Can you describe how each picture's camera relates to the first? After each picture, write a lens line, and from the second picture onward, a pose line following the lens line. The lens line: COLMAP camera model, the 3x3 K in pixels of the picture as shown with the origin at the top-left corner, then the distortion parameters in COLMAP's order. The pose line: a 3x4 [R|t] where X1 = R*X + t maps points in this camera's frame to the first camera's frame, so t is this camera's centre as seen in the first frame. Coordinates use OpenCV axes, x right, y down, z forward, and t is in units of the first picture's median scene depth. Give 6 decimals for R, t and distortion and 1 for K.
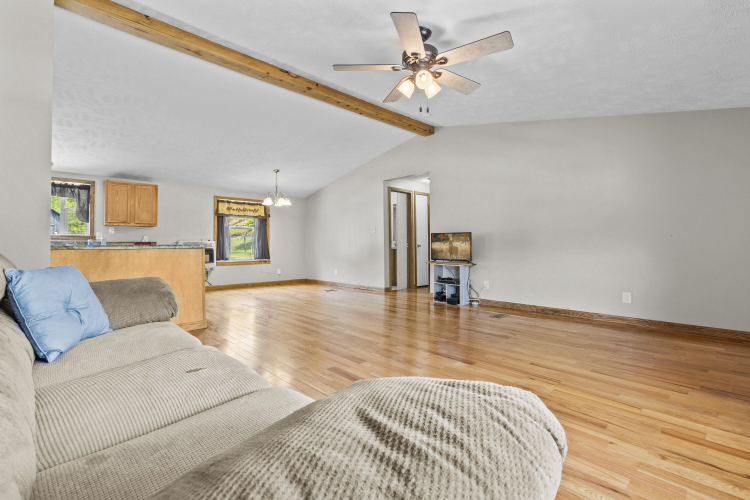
lens RADIAL K [[342.3, 0, 374.3], [0, 342.3, 246.6], [0, 0, 1]] dist [-0.005770, 0.002560]
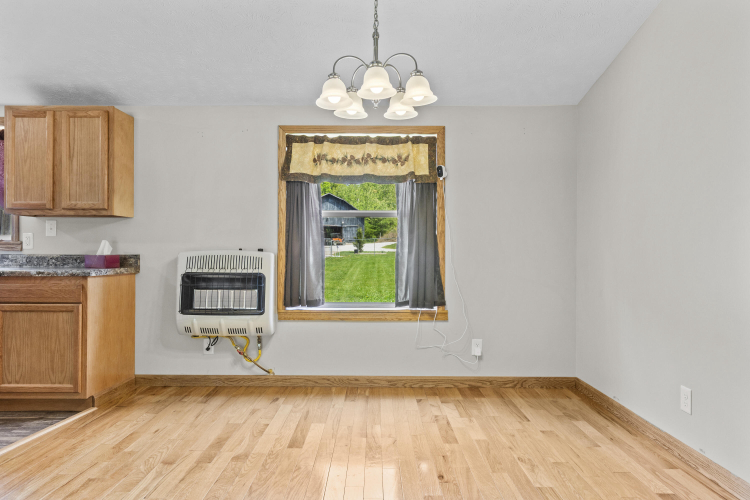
lens RADIAL K [[479.1, 0, 373.5], [0, 479.1, 249.8], [0, 0, 1]] dist [0.005368, 0.000315]
pose [[0.718228, -0.002443, -0.695804, -0.045130], [-0.005468, 0.999943, -0.009155, -0.013645], [0.695787, 0.010380, 0.718173, 0.673996]]
